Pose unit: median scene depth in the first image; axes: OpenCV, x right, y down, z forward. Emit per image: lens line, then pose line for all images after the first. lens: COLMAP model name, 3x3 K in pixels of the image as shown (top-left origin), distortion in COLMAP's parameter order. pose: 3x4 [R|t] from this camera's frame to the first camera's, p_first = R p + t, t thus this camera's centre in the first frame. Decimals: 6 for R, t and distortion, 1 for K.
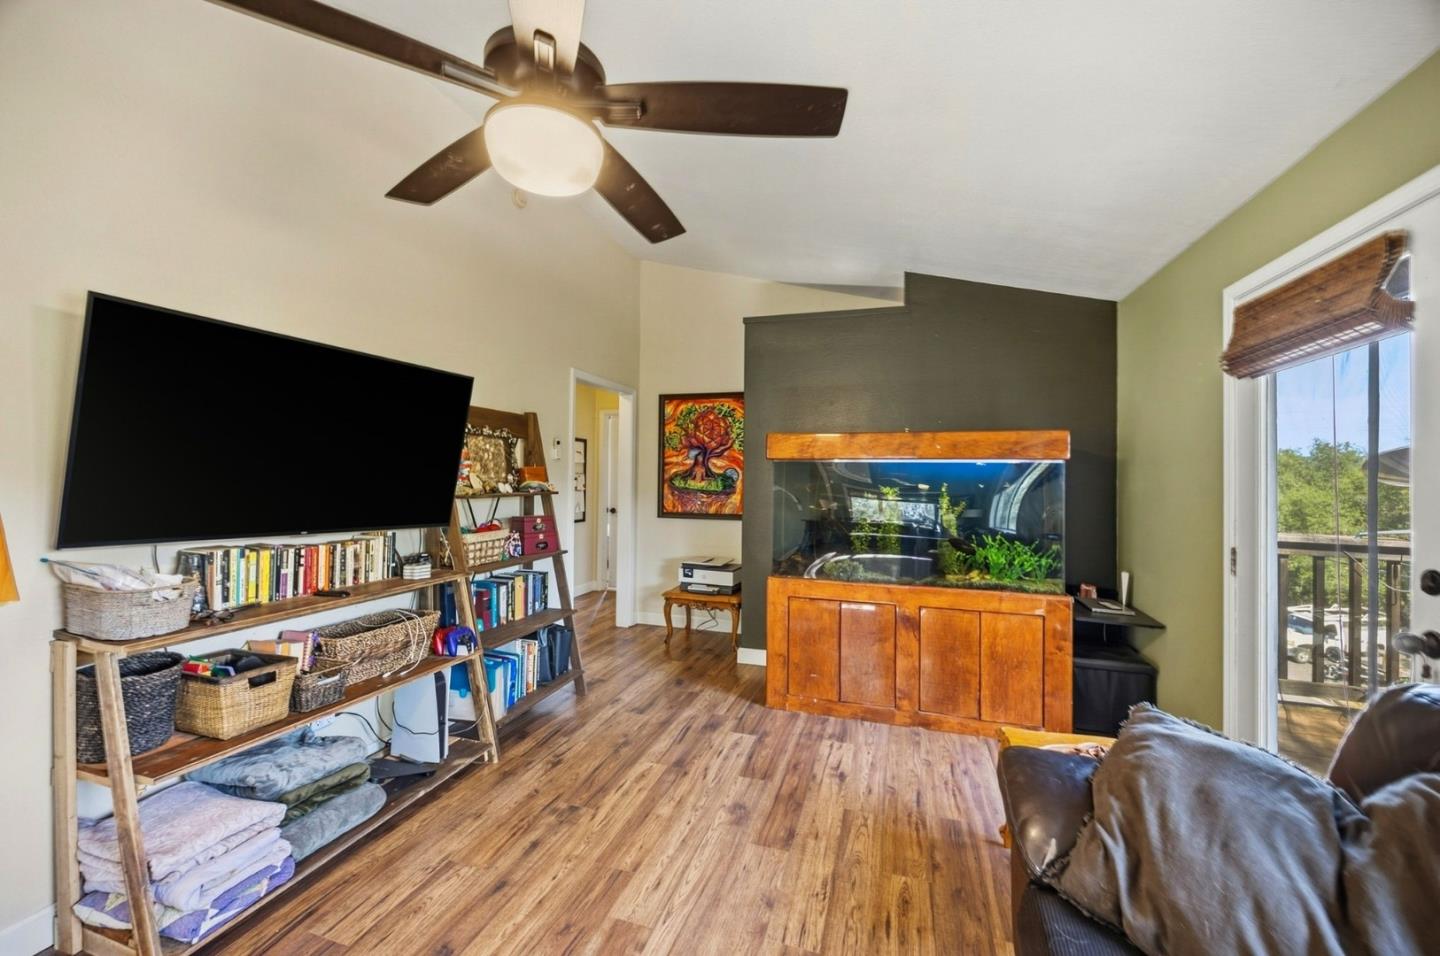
lens RADIAL K [[559.2, 0, 724.1], [0, 559.2, 470.8], [0, 0, 1]] dist [0.000741, -0.000312]
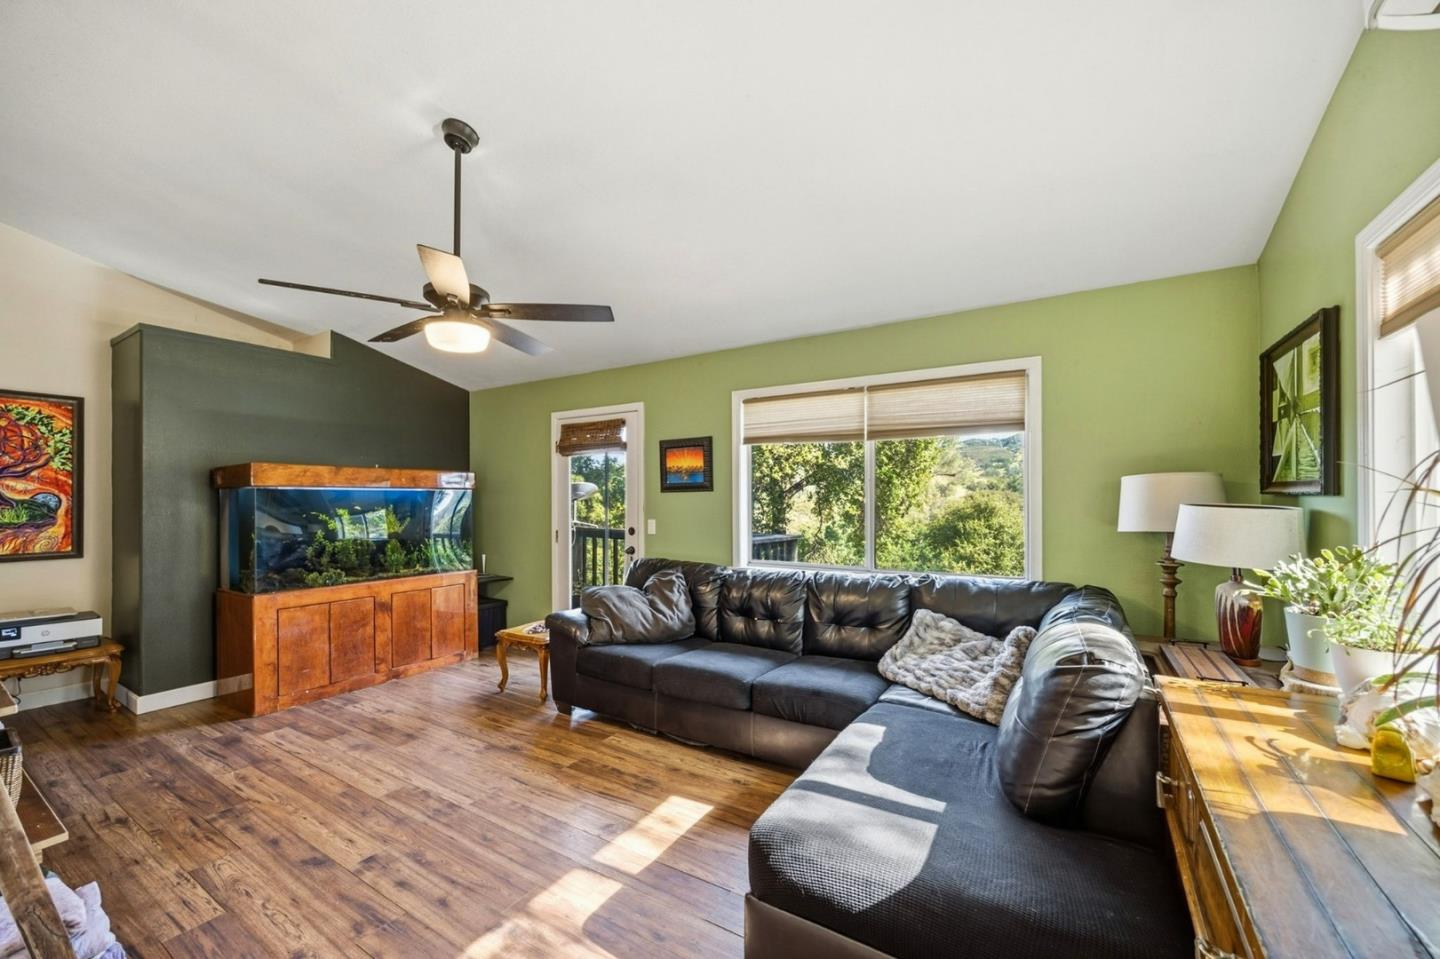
lens RADIAL K [[559.2, 0, 715.7], [0, 559.2, 493.7], [0, 0, 1]] dist [0.000741, -0.000312]
pose [[0.265846, -0.004201, 0.964006, -0.803688], [-0.003512, 0.999980, 0.005326, -0.017514], [-0.964009, -0.004802, 0.265826, -0.154306]]
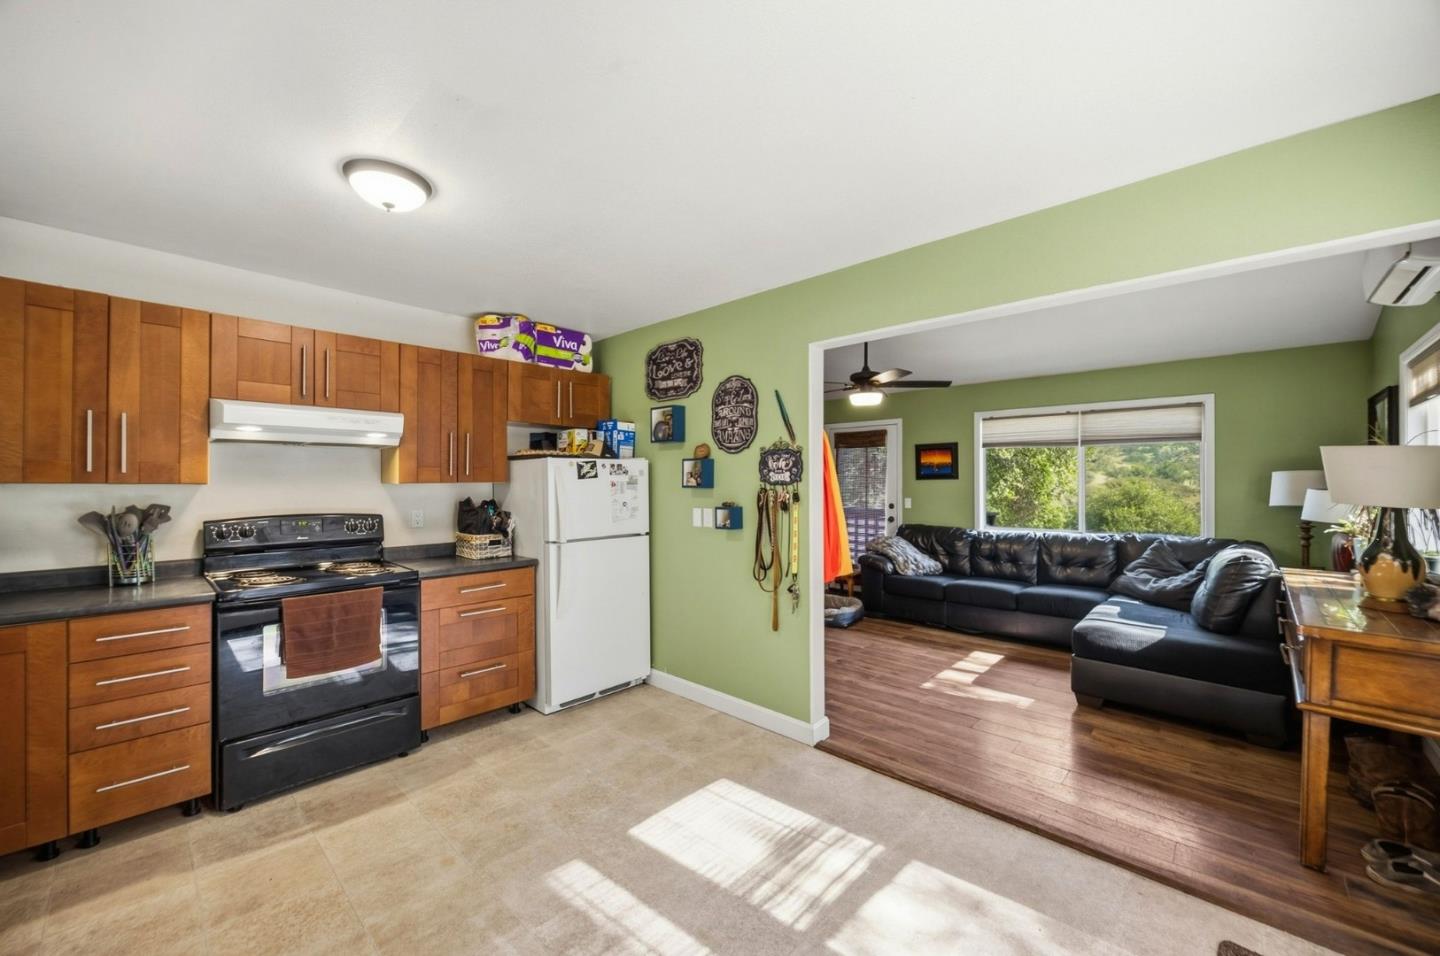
lens RADIAL K [[559.2, 0, 717.8], [0, 559.2, 478.6], [0, 0, 1]] dist [0.000741, -0.000312]
pose [[0.436397, -0.001714, 0.899752, -1.674707], [-0.006333, 0.999968, 0.004977, -0.023978], [-0.899732, -0.007870, 0.436372, 0.109773]]
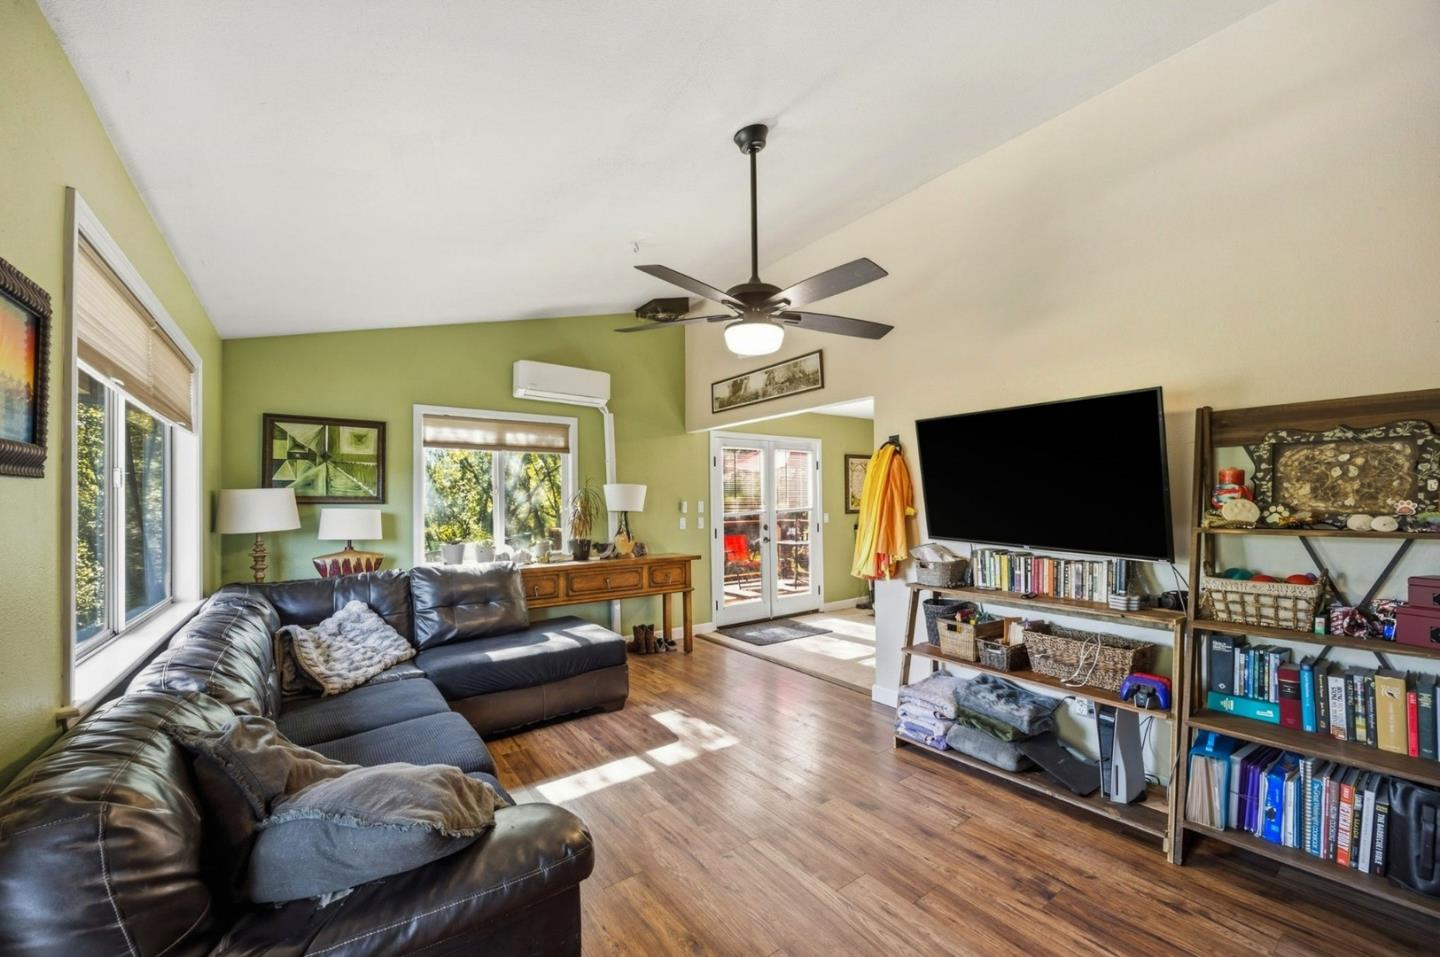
lens RADIAL K [[559.2, 0, 734.6], [0, 559.2, 501.8], [0, 0, 1]] dist [0.000741, -0.000312]
pose [[-0.569101, -0.004462, -0.822256, 0.533346], [0.011187, 0.999851, -0.013169, 0.008349], [0.822192, -0.016693, -0.568966, 0.833297]]
